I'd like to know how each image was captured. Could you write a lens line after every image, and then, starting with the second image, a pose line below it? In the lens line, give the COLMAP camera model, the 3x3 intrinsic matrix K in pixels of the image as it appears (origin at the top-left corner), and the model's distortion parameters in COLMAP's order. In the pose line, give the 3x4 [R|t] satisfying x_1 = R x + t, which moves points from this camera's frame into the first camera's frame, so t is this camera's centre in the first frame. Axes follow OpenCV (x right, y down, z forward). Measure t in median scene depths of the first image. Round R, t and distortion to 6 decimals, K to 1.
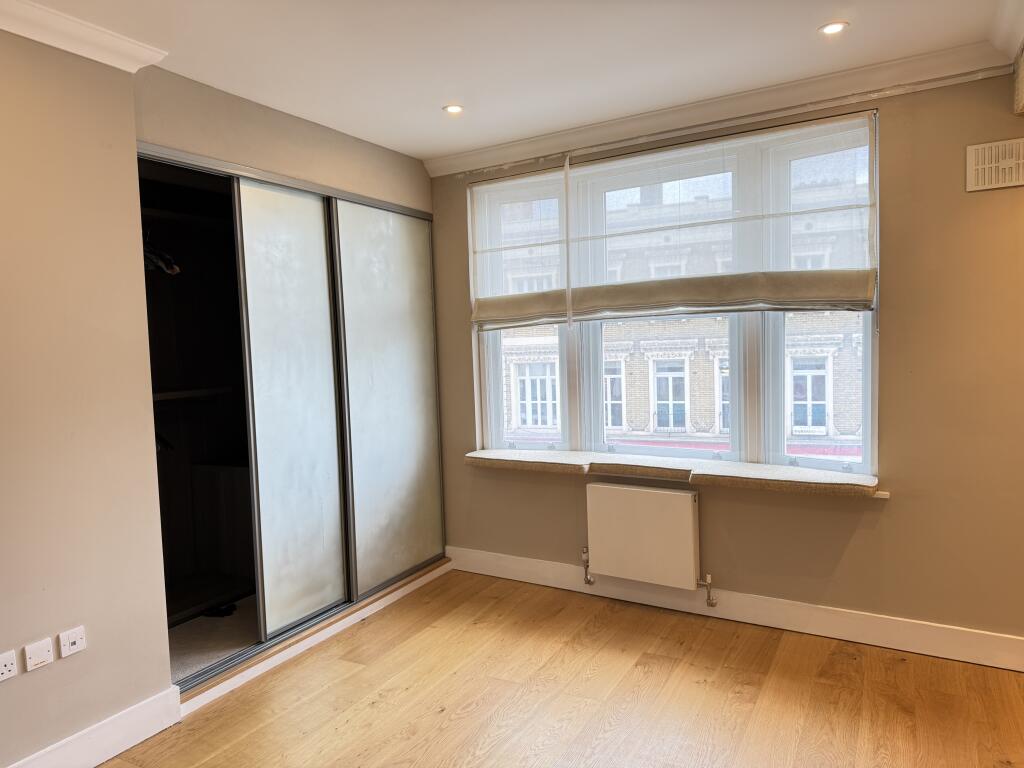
lens RADIAL K [[719.4, 0, 509.0], [0, 719.4, 390.2], [0, 0, 1]] dist [0.030404, -0.020733]
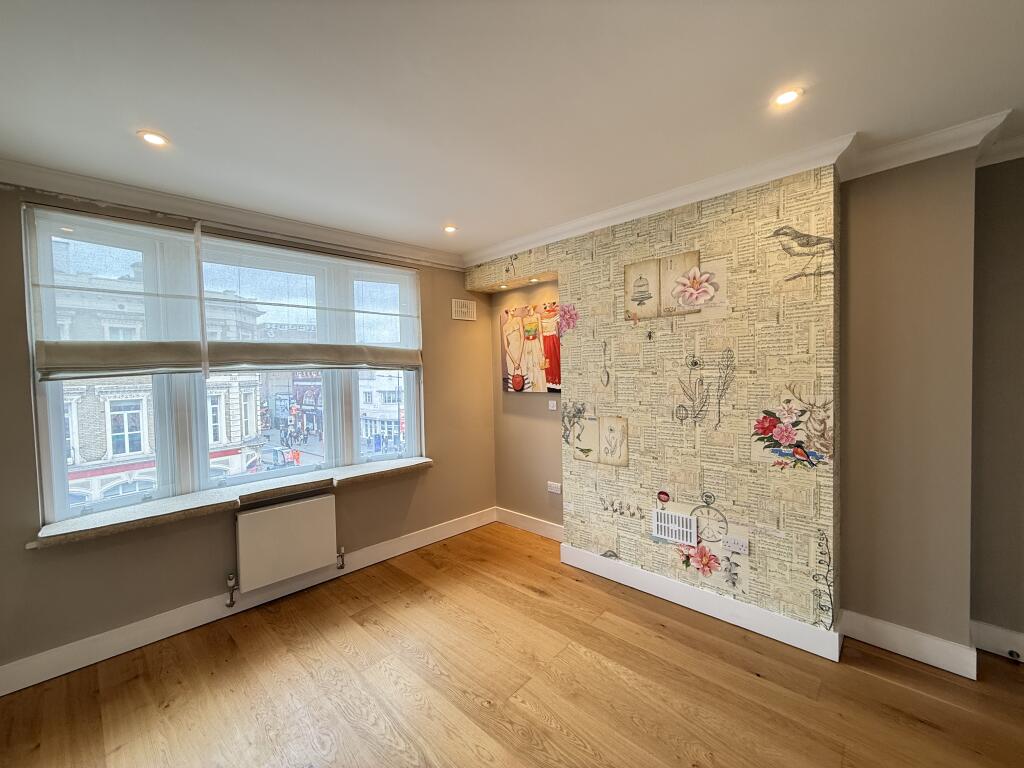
lens RADIAL K [[408.5, 0, 508.7], [0, 408.5, 380.0], [0, 0, 1]] dist [-0.000735, 0.000212]
pose [[0.250767, 0.004967, 0.968035, -0.411063], [0.080039, 0.996457, -0.025846, -0.030952], [-0.964733, 0.083962, 0.249481, 0.412091]]
